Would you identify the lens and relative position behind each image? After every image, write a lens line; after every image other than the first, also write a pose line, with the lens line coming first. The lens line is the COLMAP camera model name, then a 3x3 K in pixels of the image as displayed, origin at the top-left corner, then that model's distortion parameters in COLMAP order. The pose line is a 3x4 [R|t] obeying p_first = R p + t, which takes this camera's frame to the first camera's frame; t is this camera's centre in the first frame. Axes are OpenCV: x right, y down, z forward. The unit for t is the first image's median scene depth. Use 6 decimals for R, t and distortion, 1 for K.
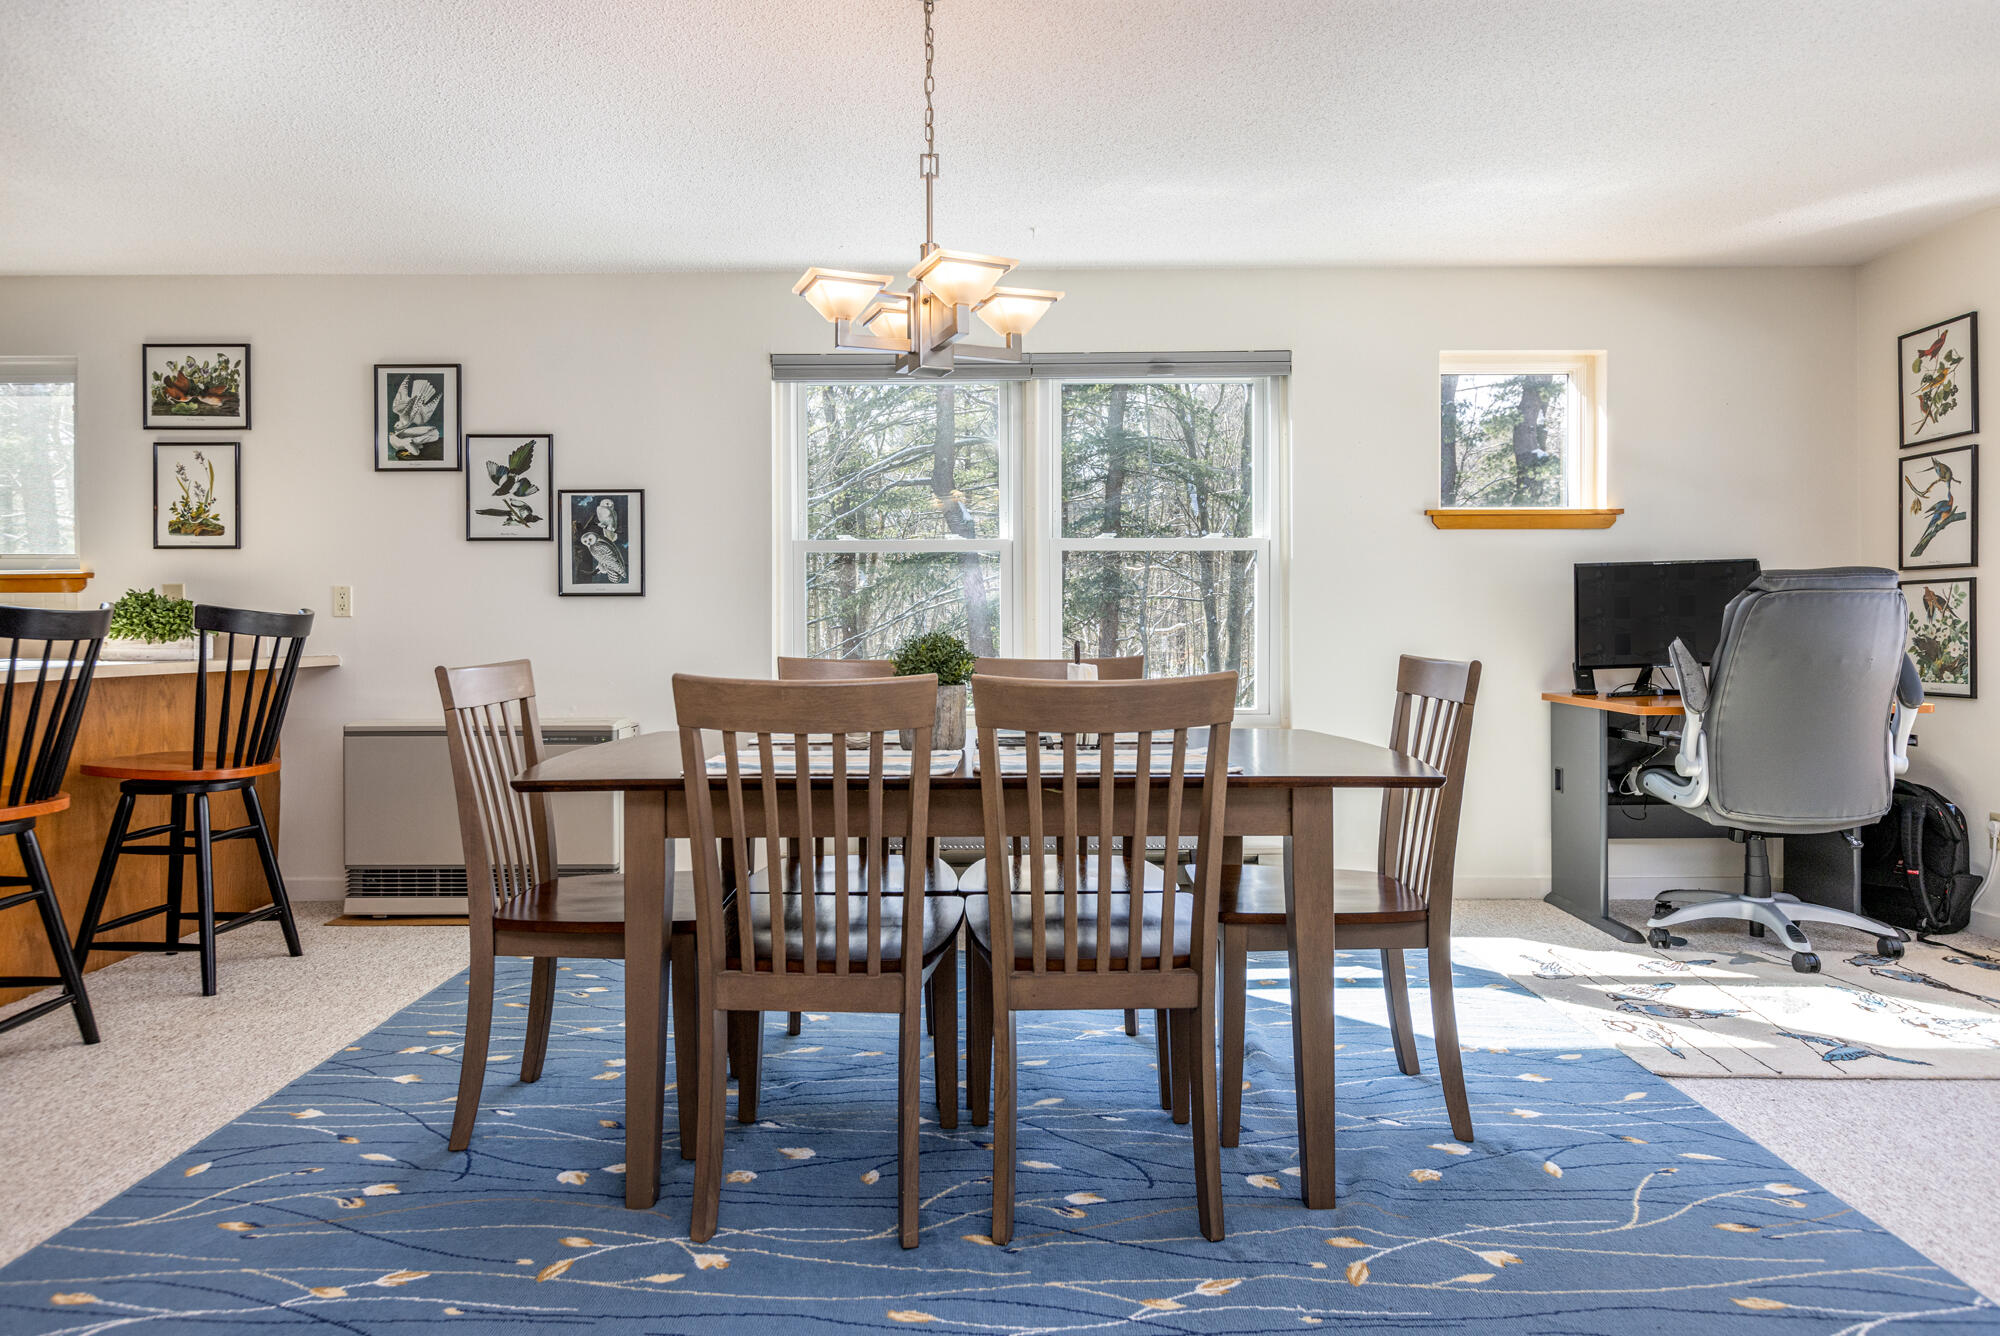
lens RADIAL K [[1251.1, 0, 1001.0], [0, 1251.1, 623.5], [0, 0, 1]] dist [-0.008965, -0.000802]
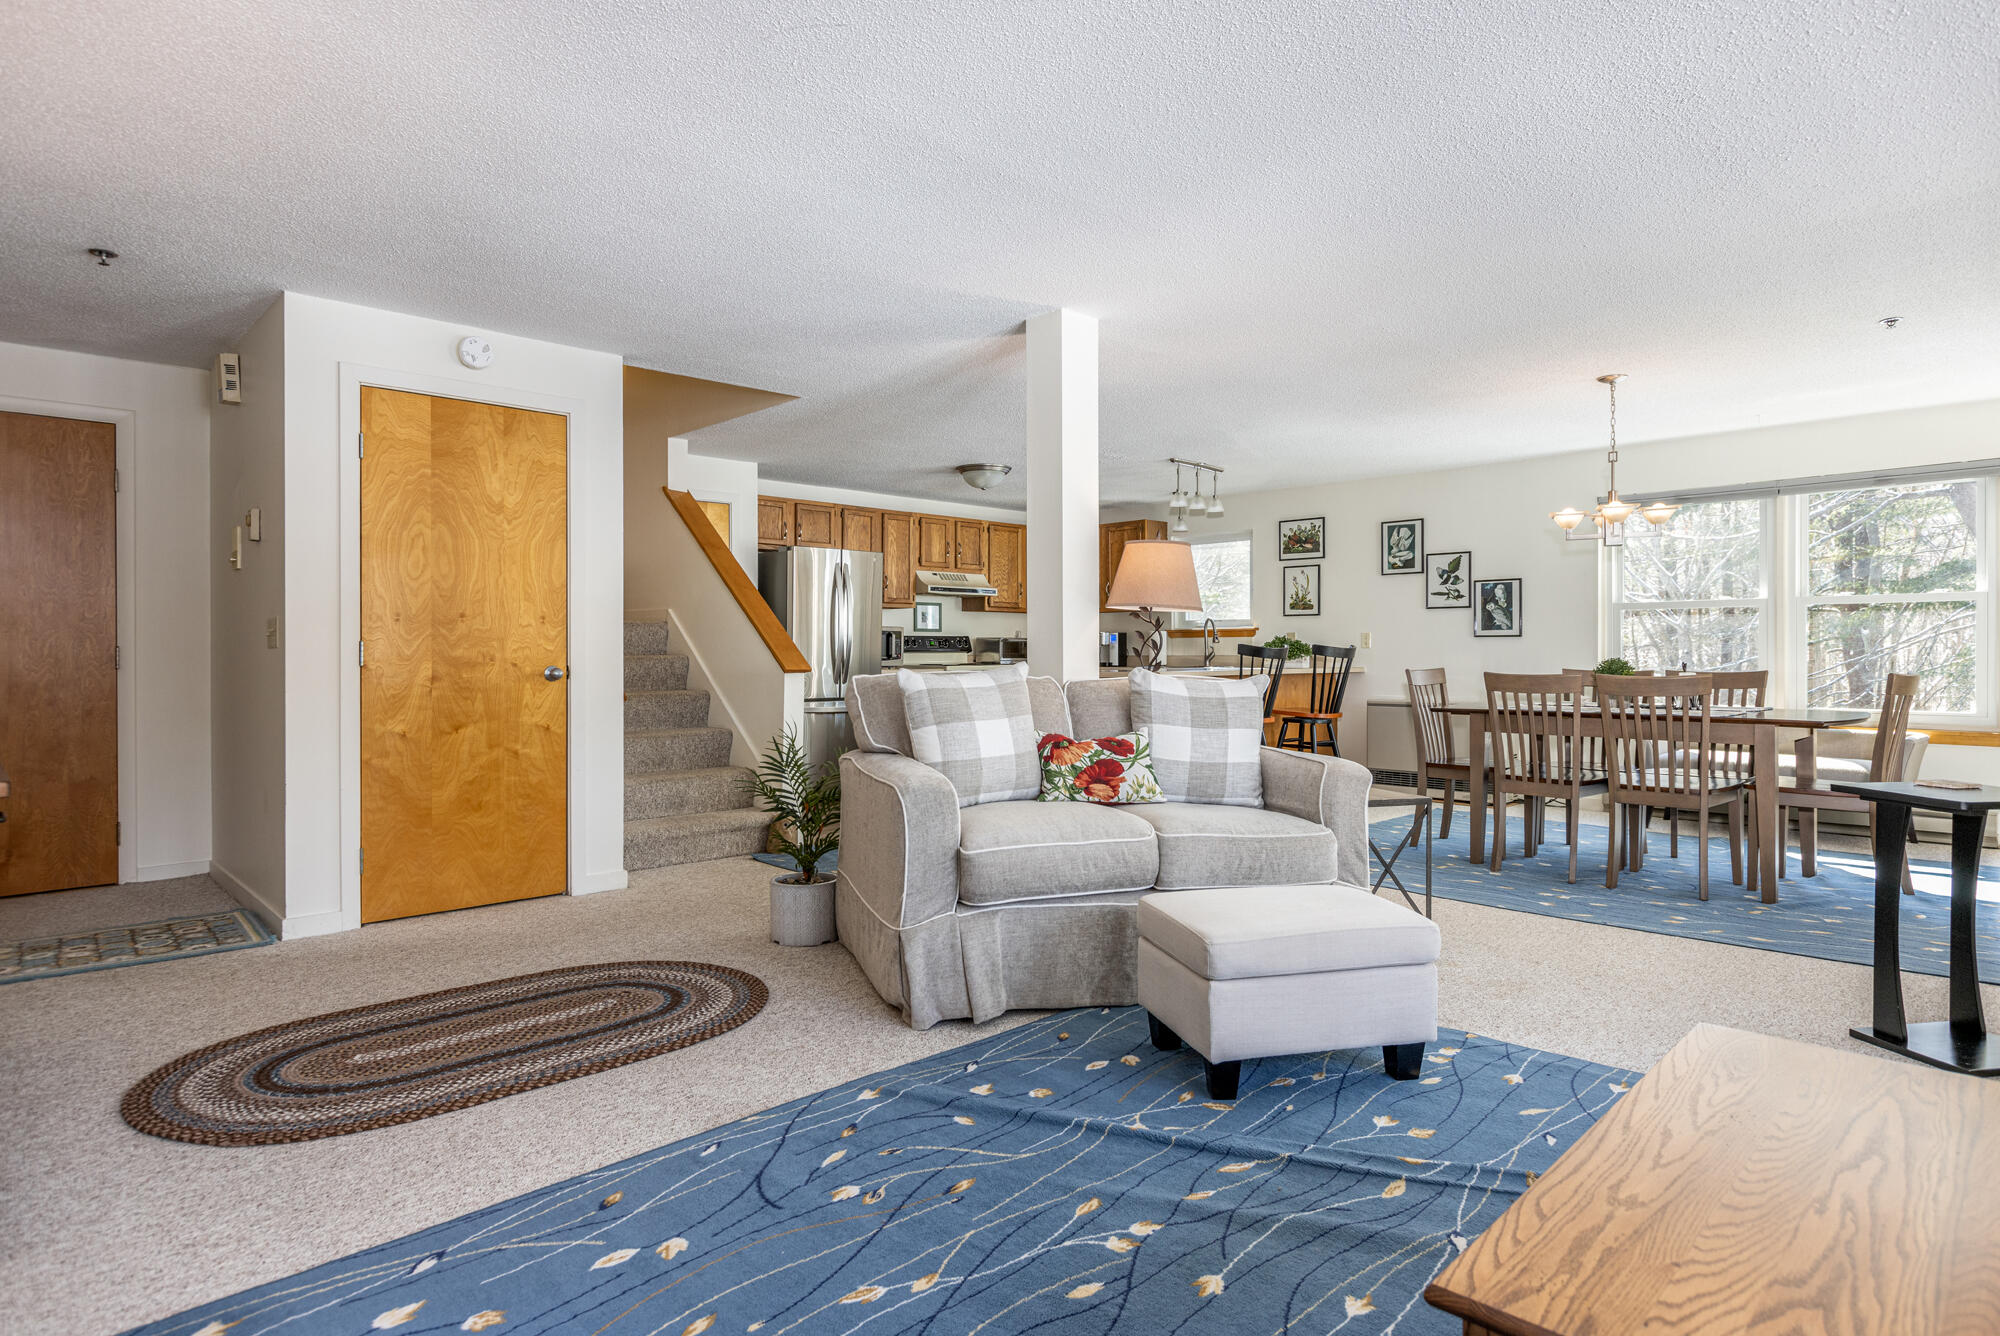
lens RADIAL K [[1107.2, 0, 1000.0], [0, 1107.2, 668.0], [0, 0, 1]] dist [-0.017823, -0.000782]
pose [[0.705380, 0.013966, -0.708692, 0.326508], [0.000143, 0.999803, 0.019845, -0.008759], [0.708829, -0.014100, 0.705239, -0.689951]]
